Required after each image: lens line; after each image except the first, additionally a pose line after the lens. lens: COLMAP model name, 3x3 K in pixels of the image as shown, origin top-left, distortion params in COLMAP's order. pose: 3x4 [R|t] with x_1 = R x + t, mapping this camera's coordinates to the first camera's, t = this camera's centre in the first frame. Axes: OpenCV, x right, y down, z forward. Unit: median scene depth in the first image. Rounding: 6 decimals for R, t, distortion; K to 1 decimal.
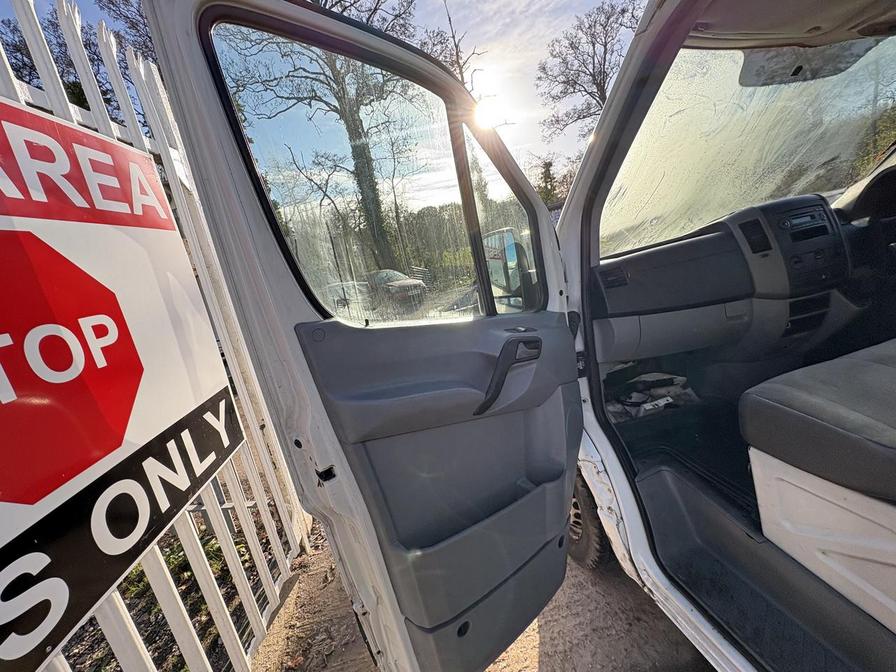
lens RADIAL K [[355.8, 0, 451.2], [0, 355.8, 337.7], [0, 0, 1]] dist [0.000509, -0.000610]
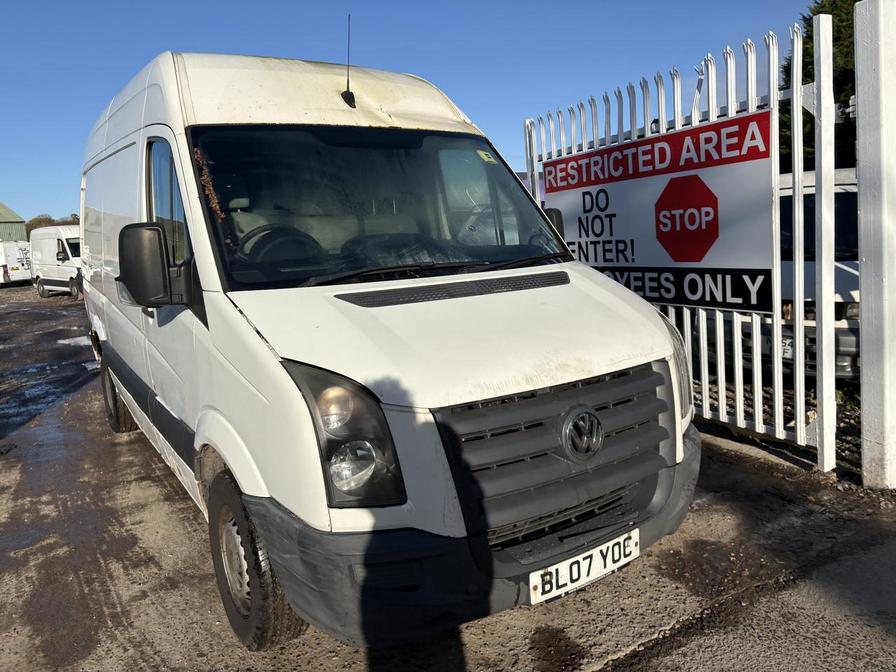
lens RADIAL K [[678.4, 0, 454.3], [0, 678.4, 330.6], [0, 0, 1]] dist [0.034513, -0.028268]
pose [[-0.916774, 0.279207, -0.285603, 1.289056], [0.142189, 0.896374, 0.419877, -0.915395], [0.373239, 0.344322, -0.861472, 2.836798]]
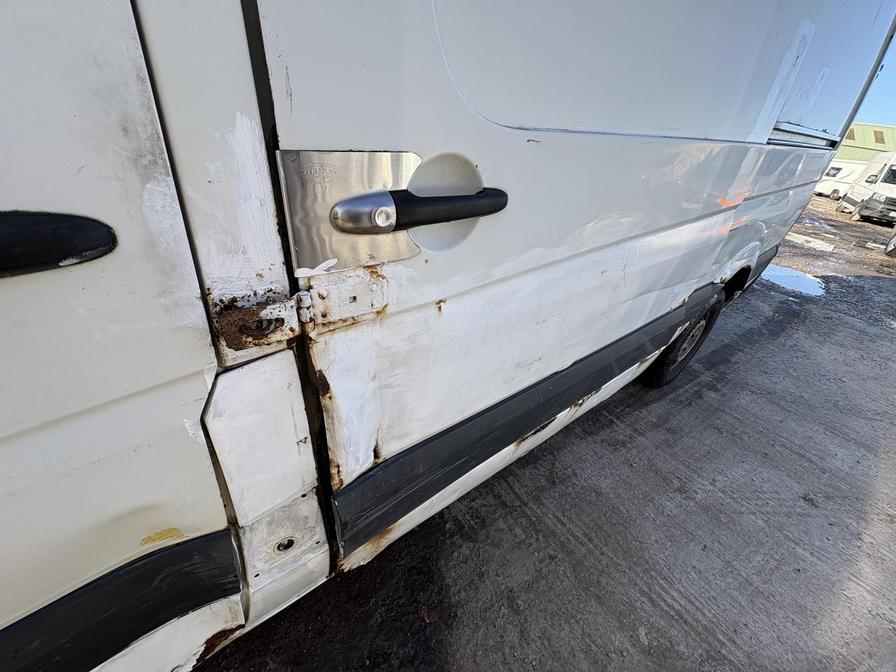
lens RADIAL K [[355.8, 0, 445.1], [0, 355.8, 338.0], [0, 0, 1]] dist [0.000509, -0.000610]
pose [[-0.427074, -0.378523, 0.821175, 0.158689], [0.156728, 0.863427, 0.479510, 0.084310], [-0.890530, 0.333487, -0.309422, 0.179489]]
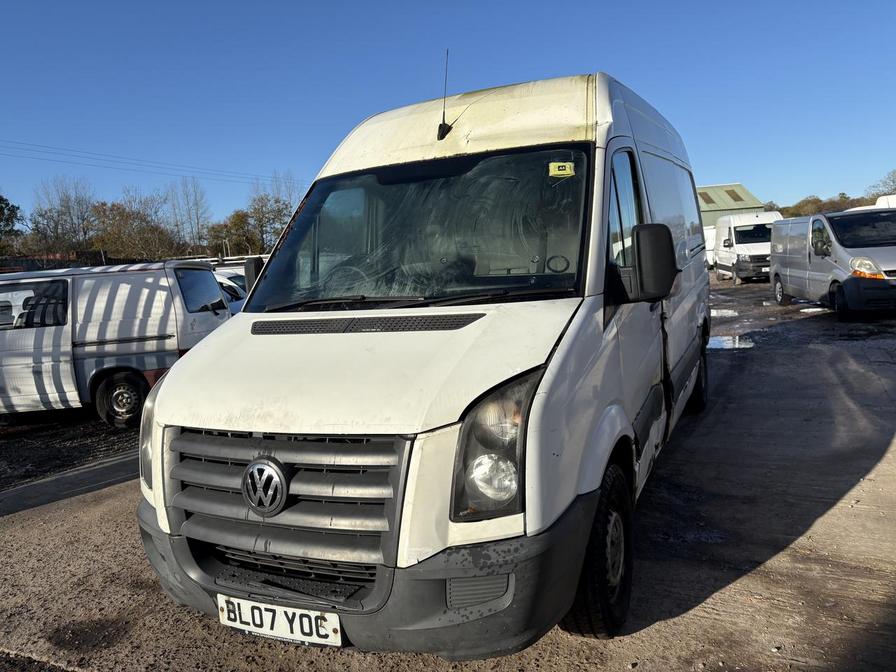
lens RADIAL K [[678.4, 0, 451.0], [0, 678.4, 330.9], [0, 0, 1]] dist [0.034513, -0.028268]
pose [[-0.744751, 0.173525, 0.644387, -0.593704], [0.359694, 0.917713, 0.168589, -0.474801], [-0.562108, 0.357339, -0.745884, 2.504497]]
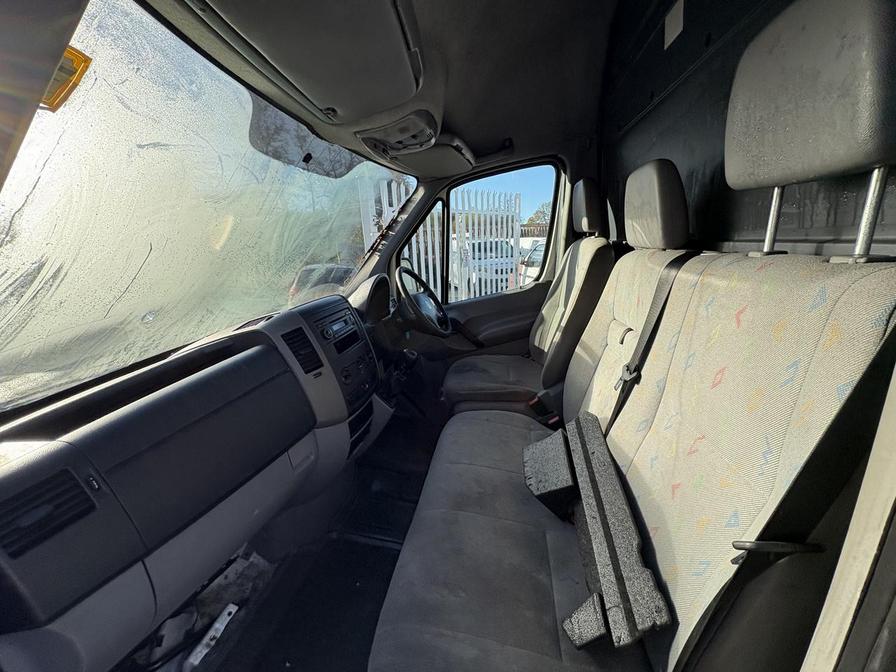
lens RADIAL K [[355.8, 0, 445.6], [0, 355.8, 338.1], [0, 0, 1]] dist [0.000509, -0.000610]
pose [[0.389002, -0.071403, 0.918465, 0.222440], [0.188409, 0.982085, -0.003449, -0.201356], [-0.901765, 0.174389, 0.395486, 0.337904]]
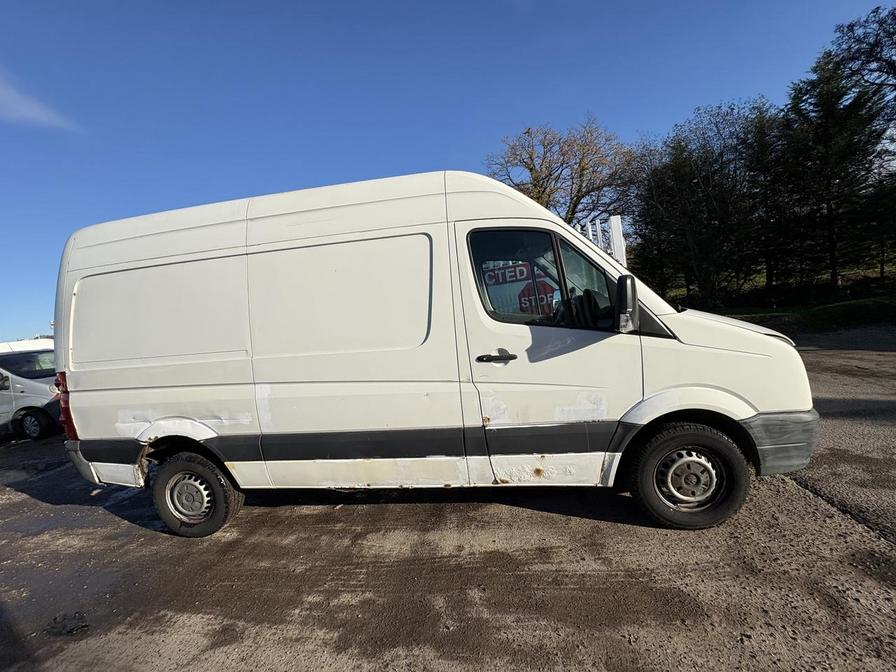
lens RADIAL K [[355.8, 0, 451.1], [0, 355.8, 335.7], [0, 0, 1]] dist [0.000509, -0.000610]
pose [[-0.351939, 0.293809, -0.888715, 2.860614], [-0.023939, 0.946323, 0.322334, -0.733460], [0.935717, 0.134717, -0.326015, 0.891326]]
